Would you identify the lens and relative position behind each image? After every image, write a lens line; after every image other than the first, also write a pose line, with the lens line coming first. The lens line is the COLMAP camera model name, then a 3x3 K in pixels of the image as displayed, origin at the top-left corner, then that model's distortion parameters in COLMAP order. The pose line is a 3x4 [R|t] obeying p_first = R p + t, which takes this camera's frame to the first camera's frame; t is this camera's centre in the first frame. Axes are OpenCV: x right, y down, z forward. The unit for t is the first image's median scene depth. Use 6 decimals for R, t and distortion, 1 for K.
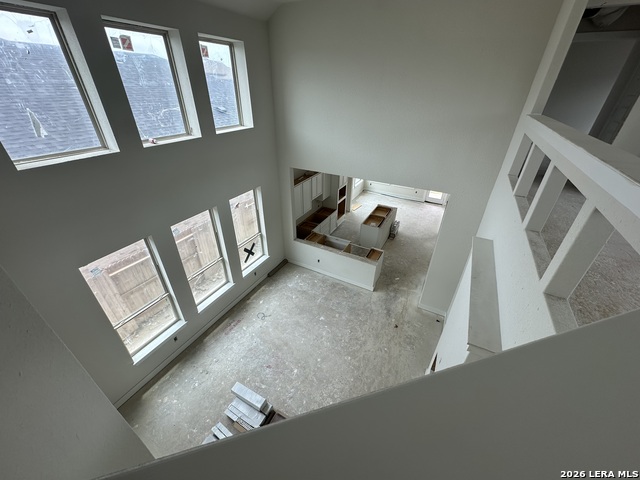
lens RADIAL K [[255.5, 0, 321.4], [0, 255.5, 241.0], [0, 0, 1]] dist [-0.002989, 0.000234]
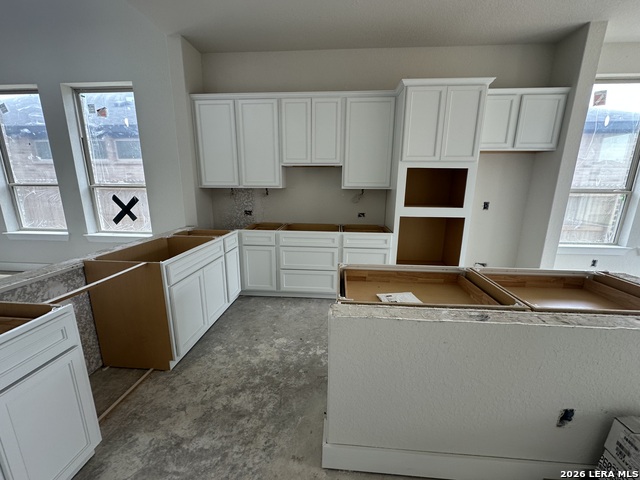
lens RADIAL K [[255.5, 0, 320.5], [0, 255.5, 239.7], [0, 0, 1]] dist [-0.002989, 0.000234]
pose [[0.402381, 0.190130, -0.895511, 0.429829], [-0.475620, 0.879235, -0.027036, -0.090165], [0.782225, 0.436802, 0.444217, 1.123031]]
